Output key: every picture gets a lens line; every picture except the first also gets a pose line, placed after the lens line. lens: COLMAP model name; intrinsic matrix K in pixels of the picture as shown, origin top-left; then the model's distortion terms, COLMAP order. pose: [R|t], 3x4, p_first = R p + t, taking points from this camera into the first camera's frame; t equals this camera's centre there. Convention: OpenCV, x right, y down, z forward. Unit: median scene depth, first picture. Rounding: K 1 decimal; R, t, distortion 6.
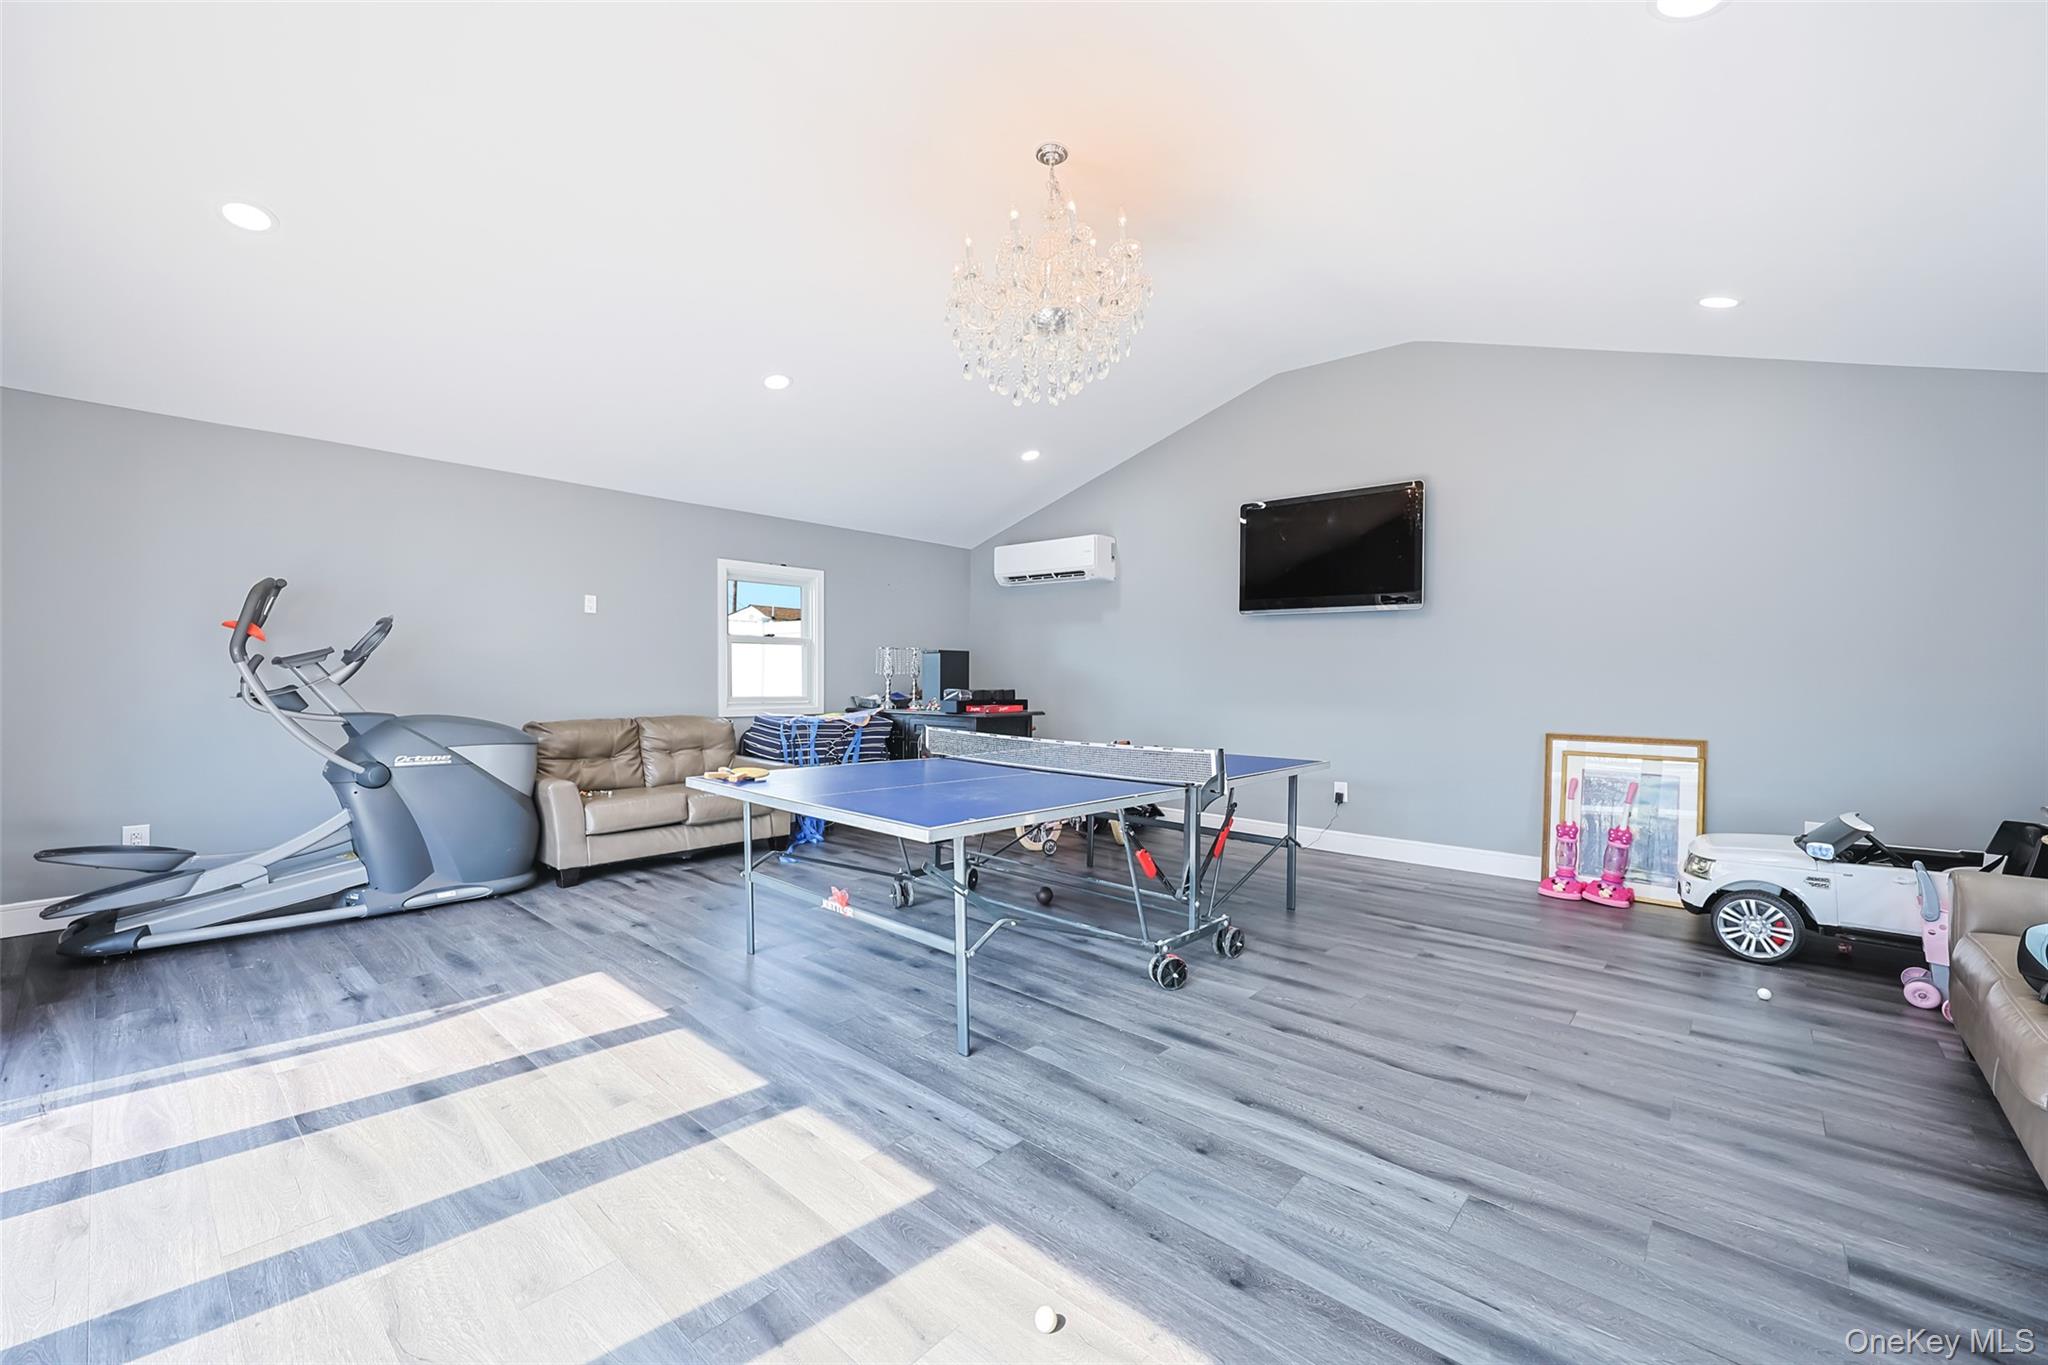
lens RADIAL K [[821.9, 0, 1024.5], [0, 821.9, 686.1], [0, 0, 1]] dist [-0.001345, 0.000015]
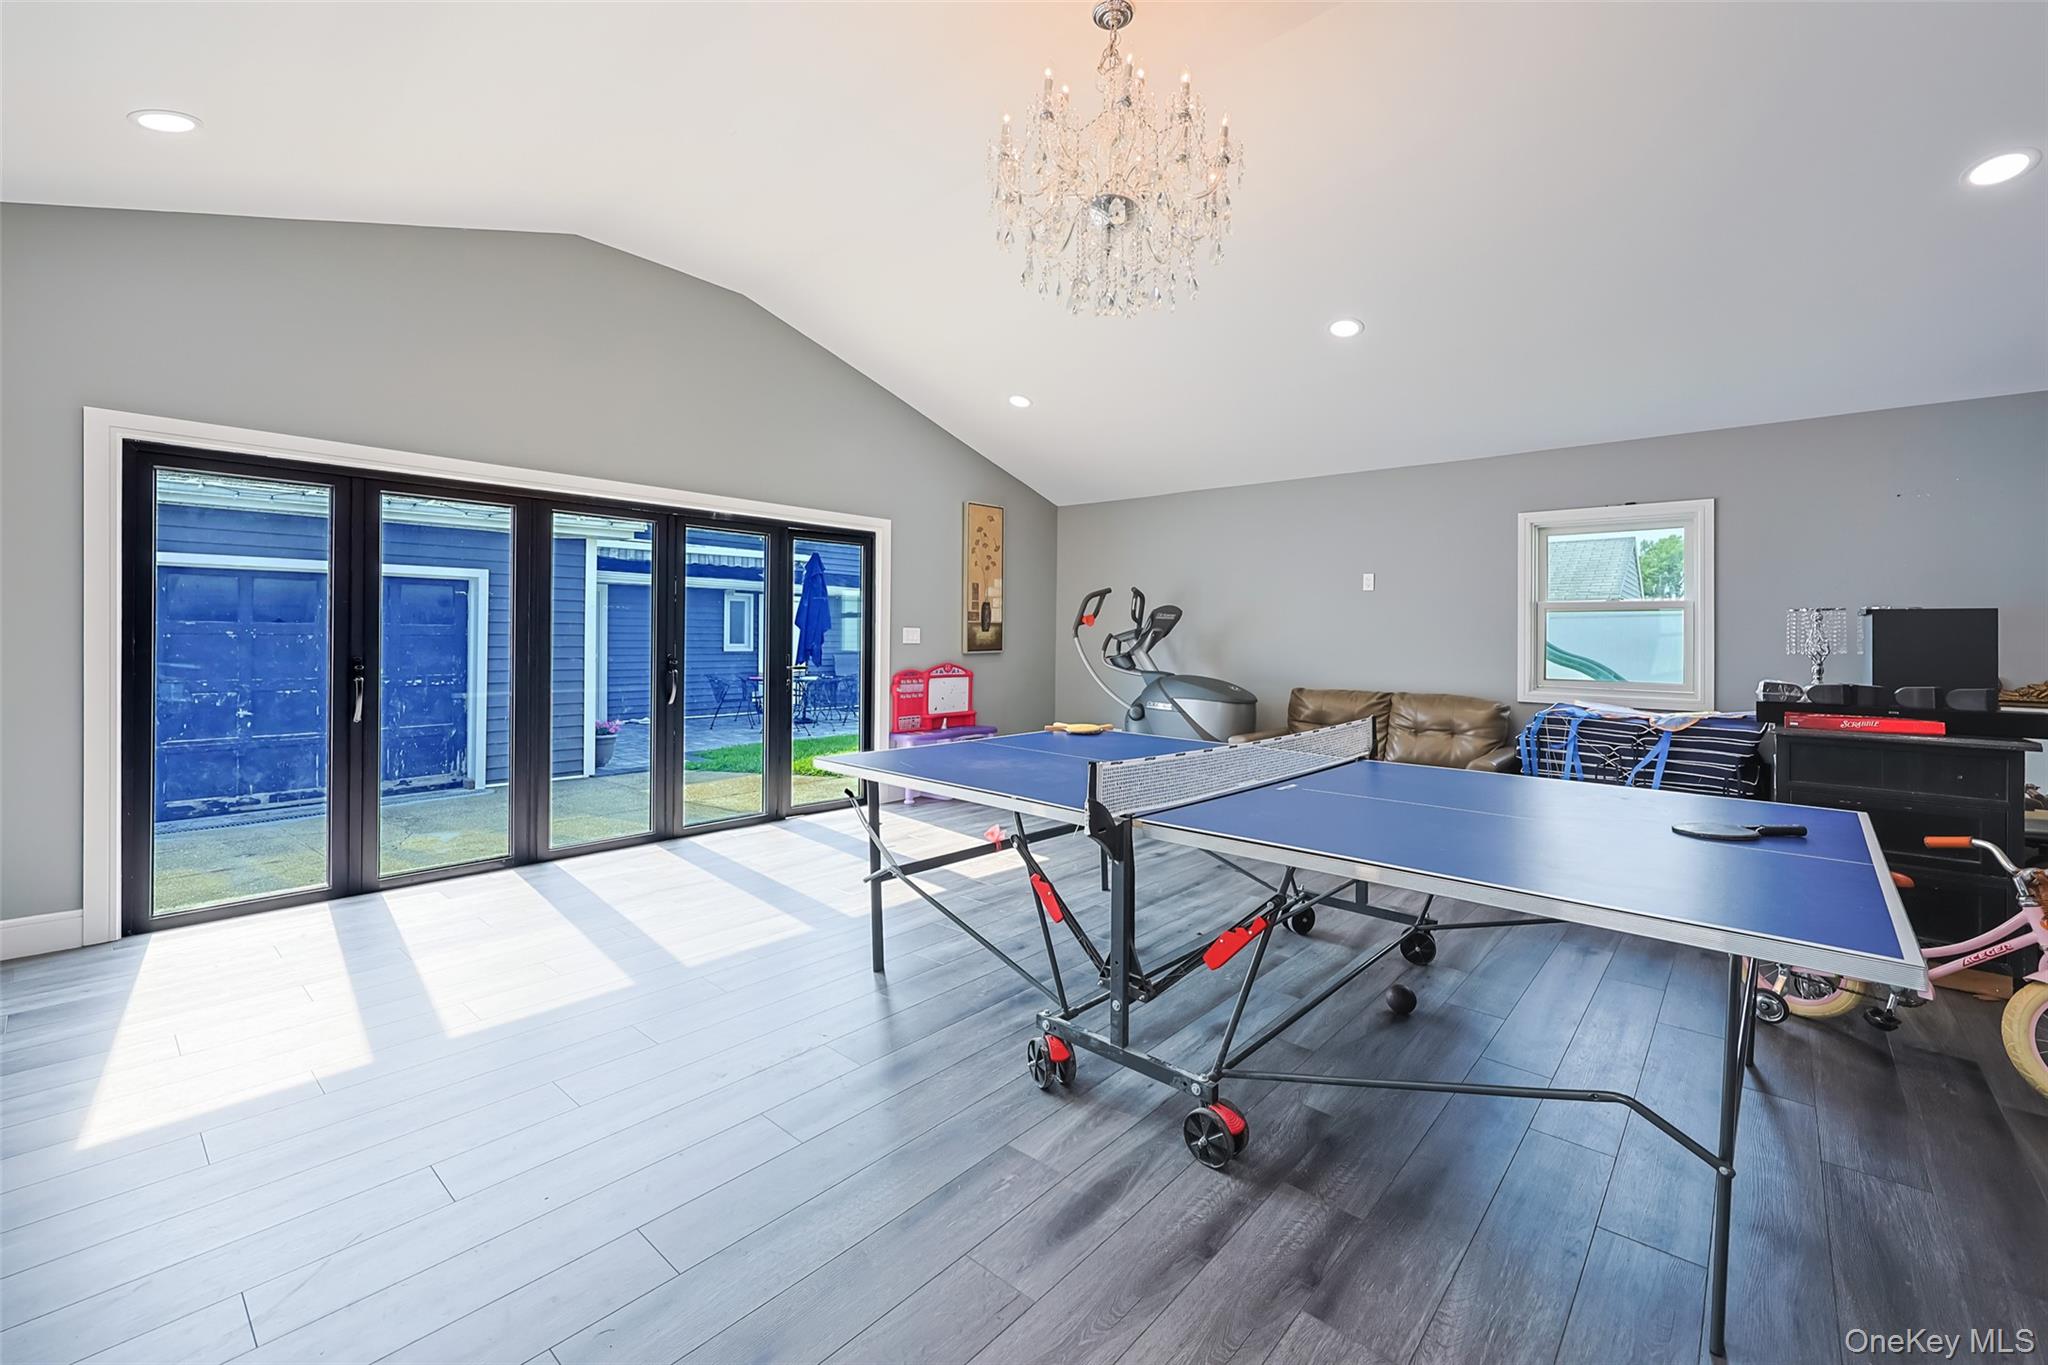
lens RADIAL K [[821.9, 0, 1040.2], [0, 821.9, 644.8], [0, 0, 1]] dist [-0.001345, 0.000015]
pose [[0.022126, -0.007209, -0.999729, 0.466071], [-0.029204, 0.999543, -0.007854, 0.000422], [0.999329, 0.029370, 0.021905, 0.514179]]
